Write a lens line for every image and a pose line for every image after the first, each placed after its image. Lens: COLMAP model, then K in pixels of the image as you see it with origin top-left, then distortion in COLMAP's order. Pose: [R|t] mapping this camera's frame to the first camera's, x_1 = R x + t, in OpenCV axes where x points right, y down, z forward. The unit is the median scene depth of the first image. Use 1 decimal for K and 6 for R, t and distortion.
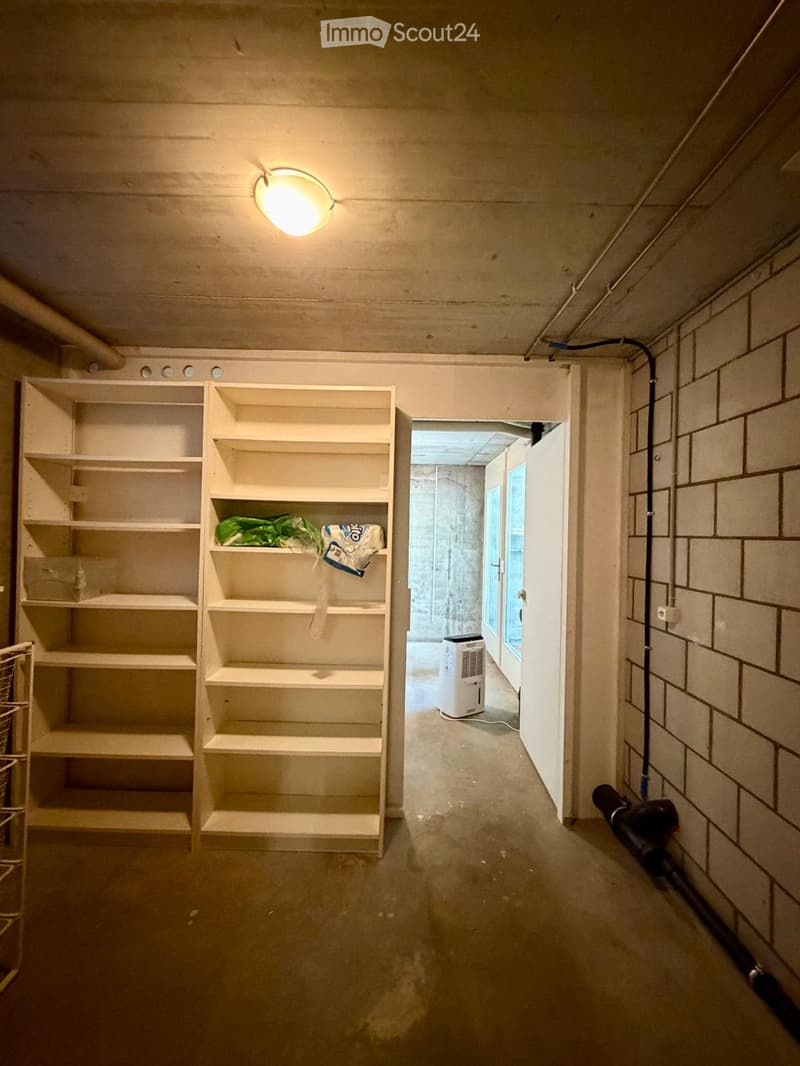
lens RADIAL K [[426.8, 0, 400.4], [0, 426.8, 530.2], [0, 0, 1]] dist [-0.001167, -0.000002]
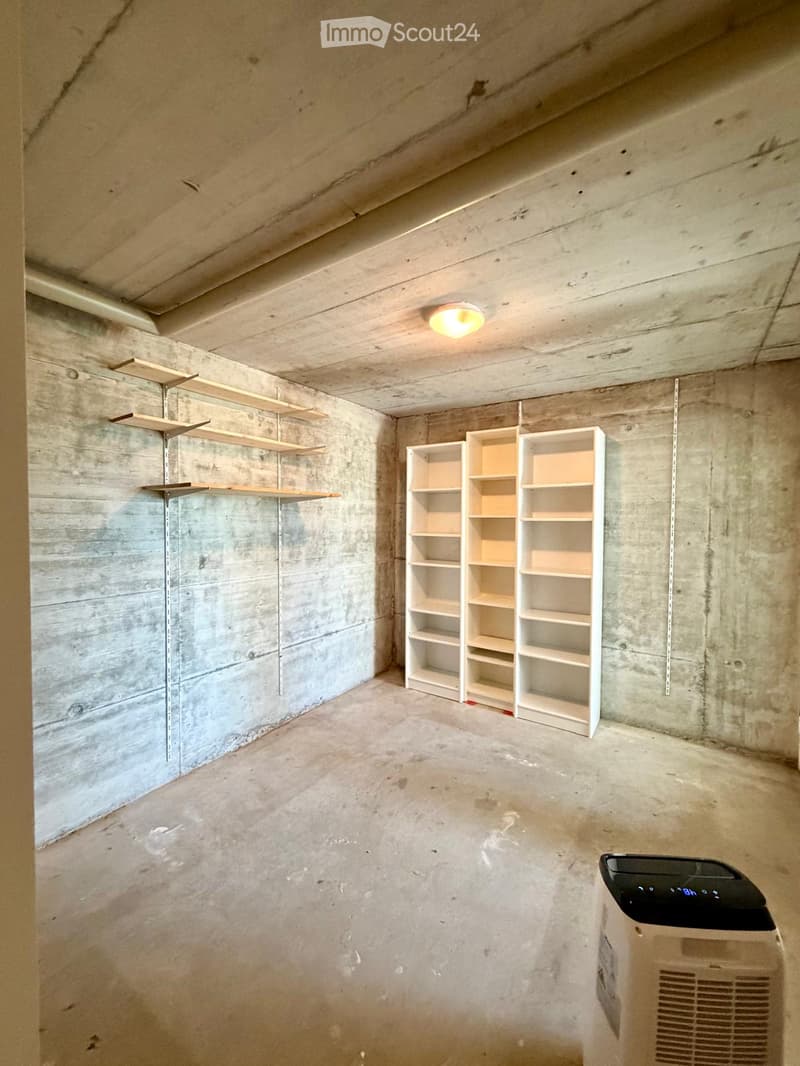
lens RADIAL K [[426.8, 0, 398.3], [0, 426.8, 530.6], [0, 0, 1]] dist [-0.001167, -0.000002]
pose [[0.830723, 0.000105, -0.556686, 0.092228], [0.010014, 0.999835, 0.015133, 0.011955], [0.556595, -0.018146, 0.830585, 0.413331]]
